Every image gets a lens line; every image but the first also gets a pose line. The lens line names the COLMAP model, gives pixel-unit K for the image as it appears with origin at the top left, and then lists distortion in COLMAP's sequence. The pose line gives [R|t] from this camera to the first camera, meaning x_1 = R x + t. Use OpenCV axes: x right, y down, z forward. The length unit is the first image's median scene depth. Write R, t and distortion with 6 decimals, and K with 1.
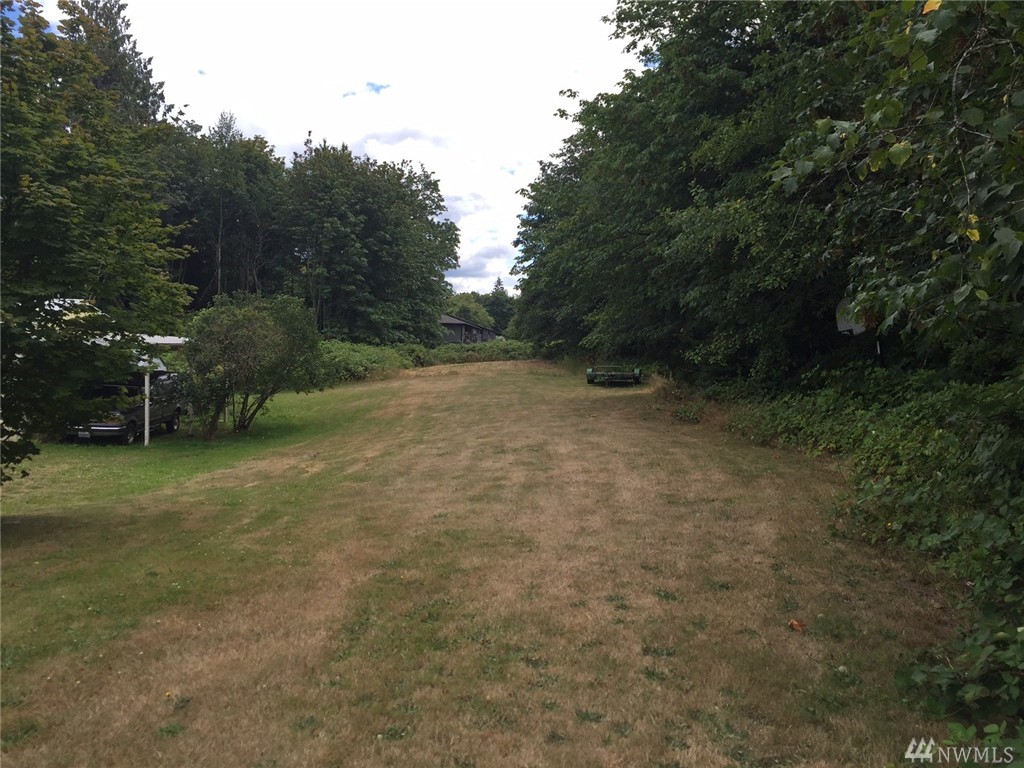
lens RADIAL K [[858.3, 0, 512.0], [0, 858.3, 384.0], [0, 0, 1]] dist [0.011120, 0.003217]
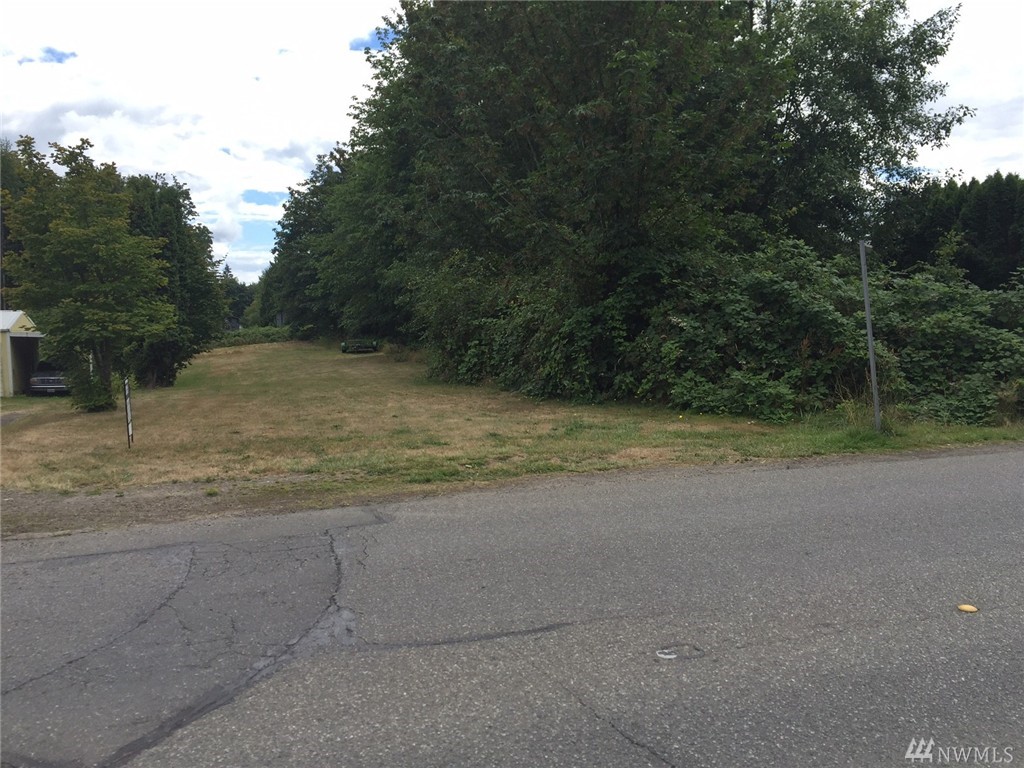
lens RADIAL K [[858.3, 0, 512.0], [0, 858.3, 384.0], [0, 0, 1]] dist [0.011120, 0.003217]
pose [[0.951953, -0.064013, 0.299478, -0.191018], [0.057353, 0.997873, 0.030987, 0.057065], [-0.300824, -0.012323, 0.953600, -1.212554]]
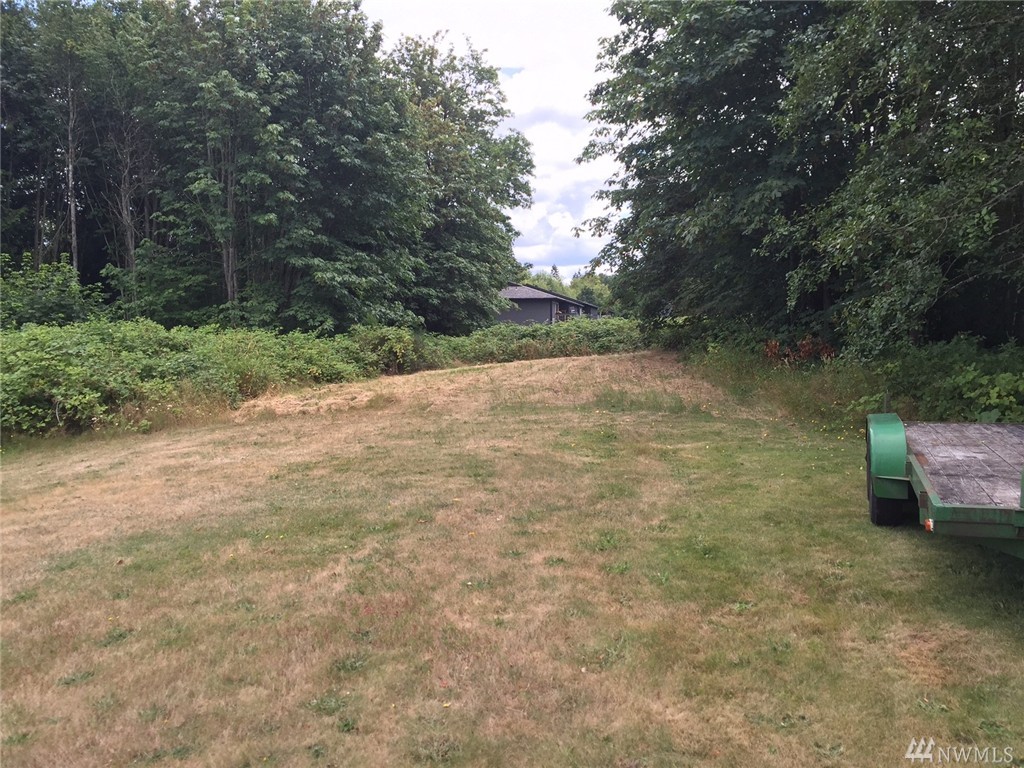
lens RADIAL K [[878.8, 0, 498.8], [0, 878.8, 383.6], [0, 0, 1]] dist [0.128480, -0.123128]
pose [[0.986064, -0.017263, -0.165466, 0.104857], [0.019592, 0.999730, 0.012454, -0.069379], [0.165206, -0.015522, 0.986137, 1.864152]]
